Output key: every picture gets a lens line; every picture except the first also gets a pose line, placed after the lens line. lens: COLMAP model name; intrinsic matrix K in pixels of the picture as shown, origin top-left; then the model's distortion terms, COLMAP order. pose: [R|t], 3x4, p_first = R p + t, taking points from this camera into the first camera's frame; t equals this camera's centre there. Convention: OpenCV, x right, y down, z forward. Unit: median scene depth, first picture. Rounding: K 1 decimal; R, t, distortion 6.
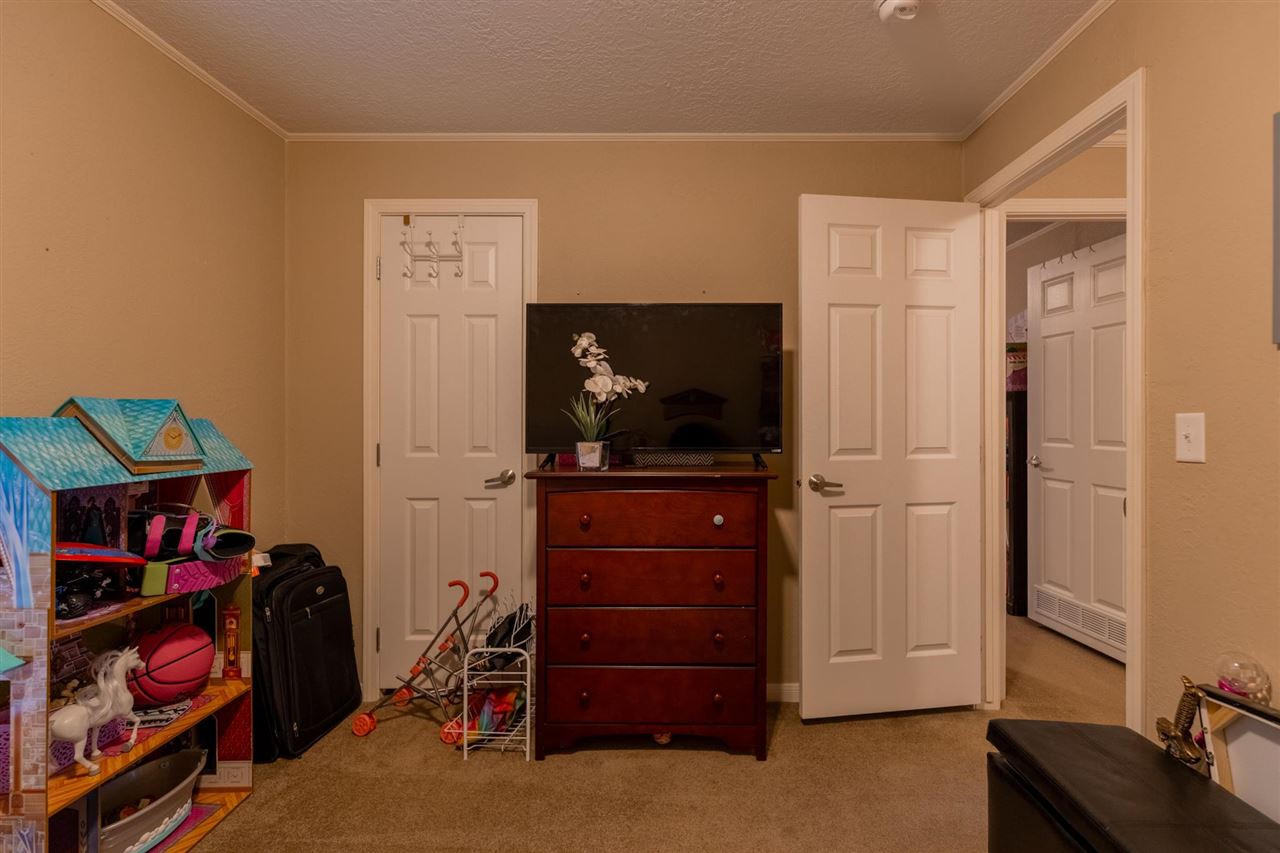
lens RADIAL K [[557.6, 0, 646.3], [0, 557.6, 428.9], [0, 0, 1]] dist [0.001224, 0.000316]
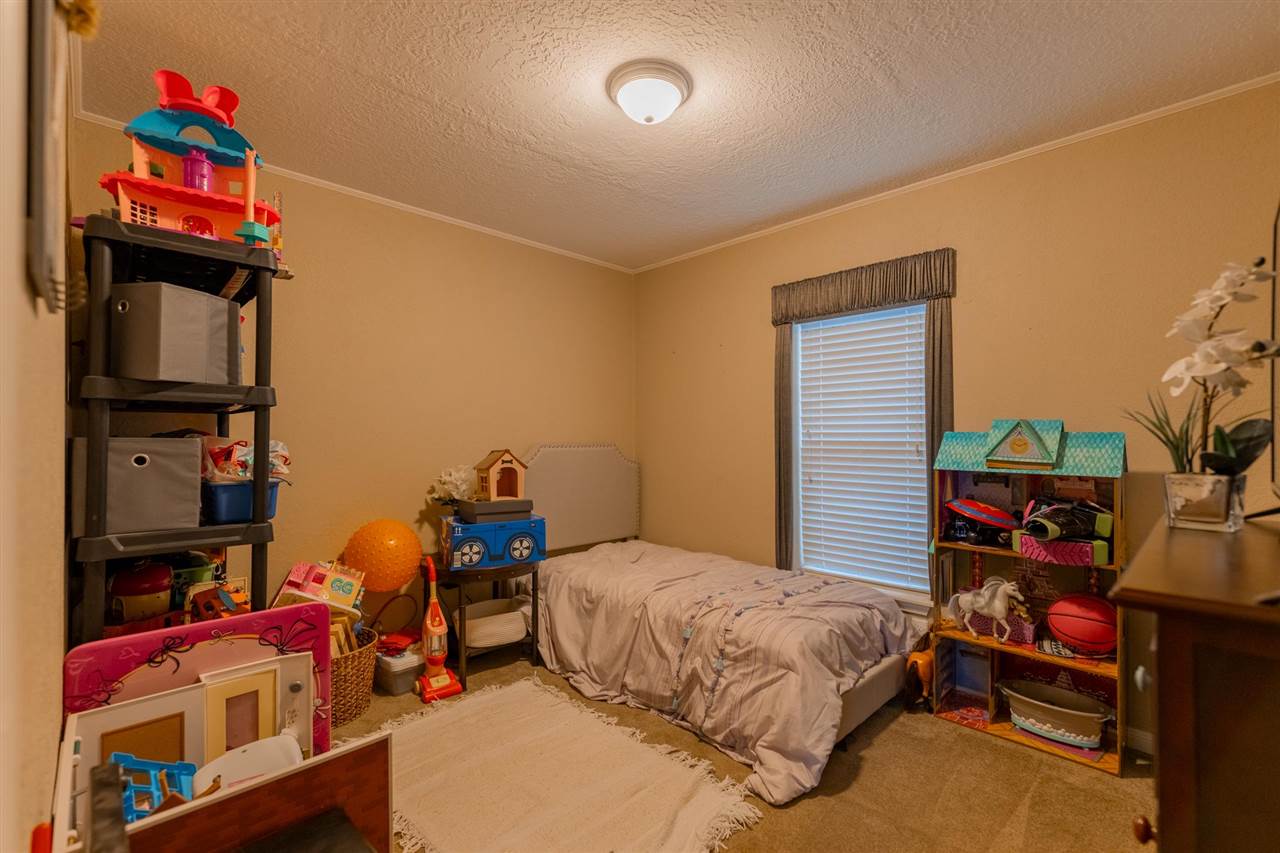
lens RADIAL K [[557.6, 0, 646.3], [0, 557.6, 428.9], [0, 0, 1]] dist [0.001224, 0.000316]
pose [[-0.708163, -0.004759, -0.706032, 0.861546], [-0.002842, 0.999988, -0.003890, -0.019197], [0.706043, -0.000748, -0.708169, 1.357956]]
